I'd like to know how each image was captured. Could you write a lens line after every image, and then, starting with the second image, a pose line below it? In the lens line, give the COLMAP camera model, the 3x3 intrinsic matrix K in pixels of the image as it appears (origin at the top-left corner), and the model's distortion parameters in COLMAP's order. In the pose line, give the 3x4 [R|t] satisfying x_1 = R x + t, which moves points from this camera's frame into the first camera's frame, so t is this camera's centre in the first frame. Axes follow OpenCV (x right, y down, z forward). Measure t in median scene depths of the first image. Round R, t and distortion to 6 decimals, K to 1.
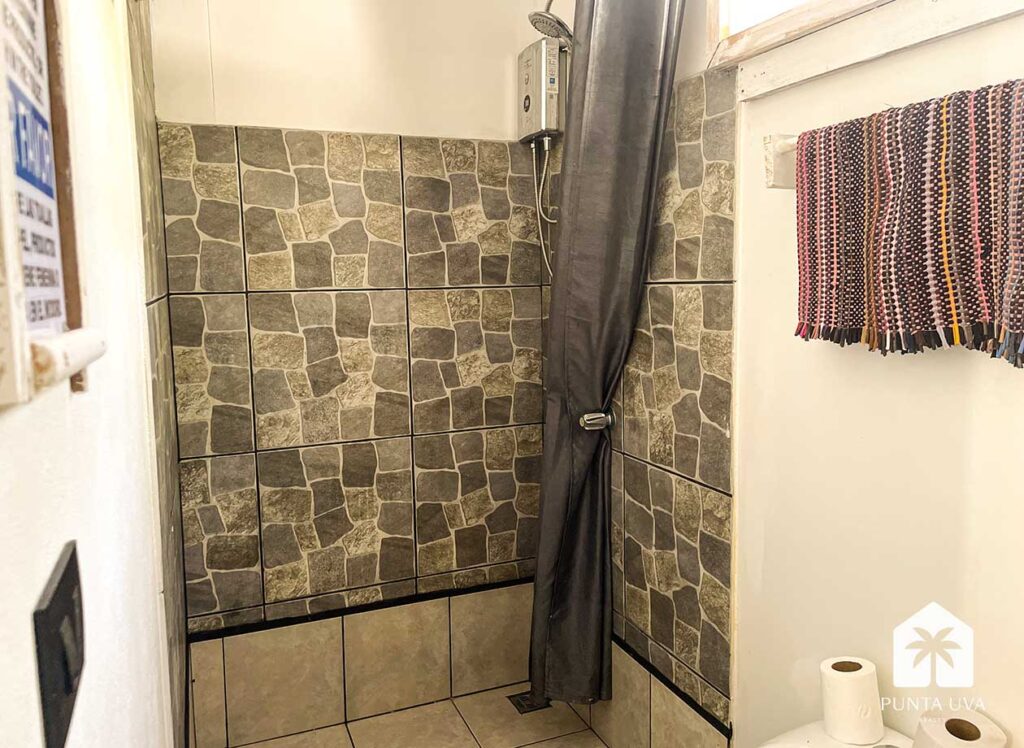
lens RADIAL K [[778.9, 0, 515.3], [0, 778.9, 362.9], [0, 0, 1]] dist [0.086330, -0.107801]
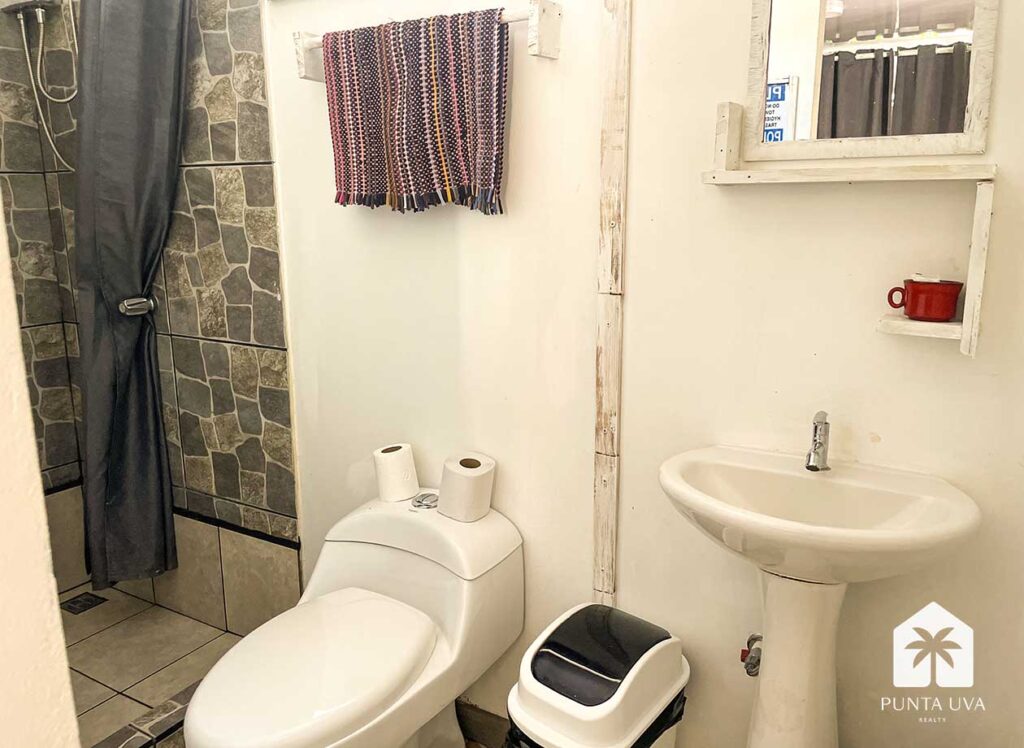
lens RADIAL K [[778.9, 0, 515.3], [0, 778.9, 362.9], [0, 0, 1]] dist [0.086330, -0.107801]
pose [[0.806315, -0.110307, 0.581110, -0.129279], [0.054243, 0.992107, 0.113058, 0.071843], [-0.588994, -0.059639, 0.805934, -0.147586]]
